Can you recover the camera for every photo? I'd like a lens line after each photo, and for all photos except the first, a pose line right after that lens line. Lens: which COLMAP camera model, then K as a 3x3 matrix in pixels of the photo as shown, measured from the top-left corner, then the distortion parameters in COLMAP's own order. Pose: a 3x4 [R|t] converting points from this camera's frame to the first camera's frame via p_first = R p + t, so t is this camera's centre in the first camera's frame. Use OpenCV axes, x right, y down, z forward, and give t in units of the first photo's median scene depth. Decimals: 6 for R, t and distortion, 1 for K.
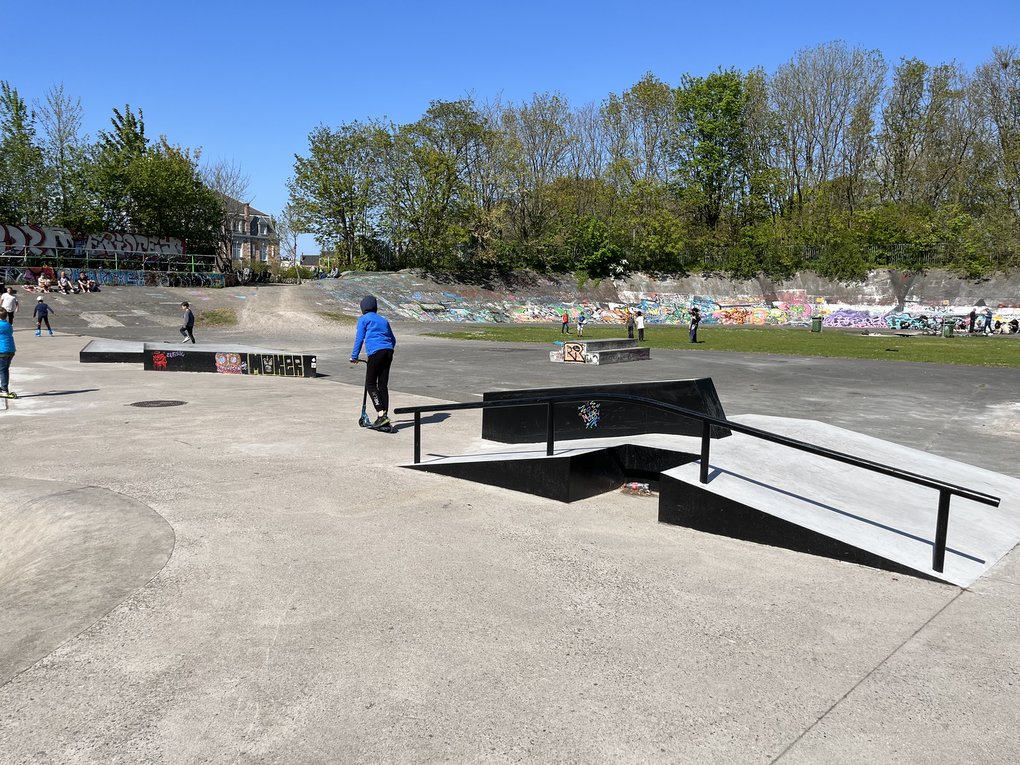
lens RADIAL K [[771.7, 0, 510.0], [0, 771.7, 382.5], [0, 0, 1]] dist [0.072882, -0.105089]
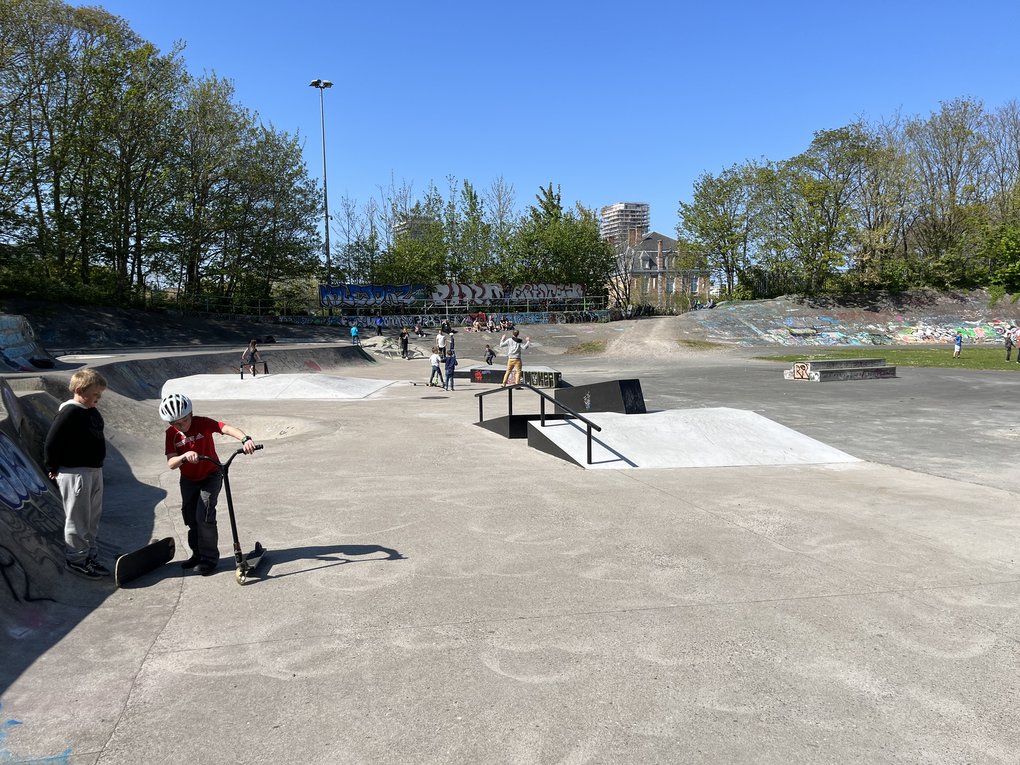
lens RADIAL K [[771.7, 0, 510.0], [0, 771.7, 382.5], [0, 0, 1]] dist [0.072882, -0.105089]
pose [[0.839711, 0.004586, -0.543014, 0.137271], [-0.022998, 0.999368, -0.027123, 0.007746], [0.542546, 0.035264, 0.839286, -0.083047]]
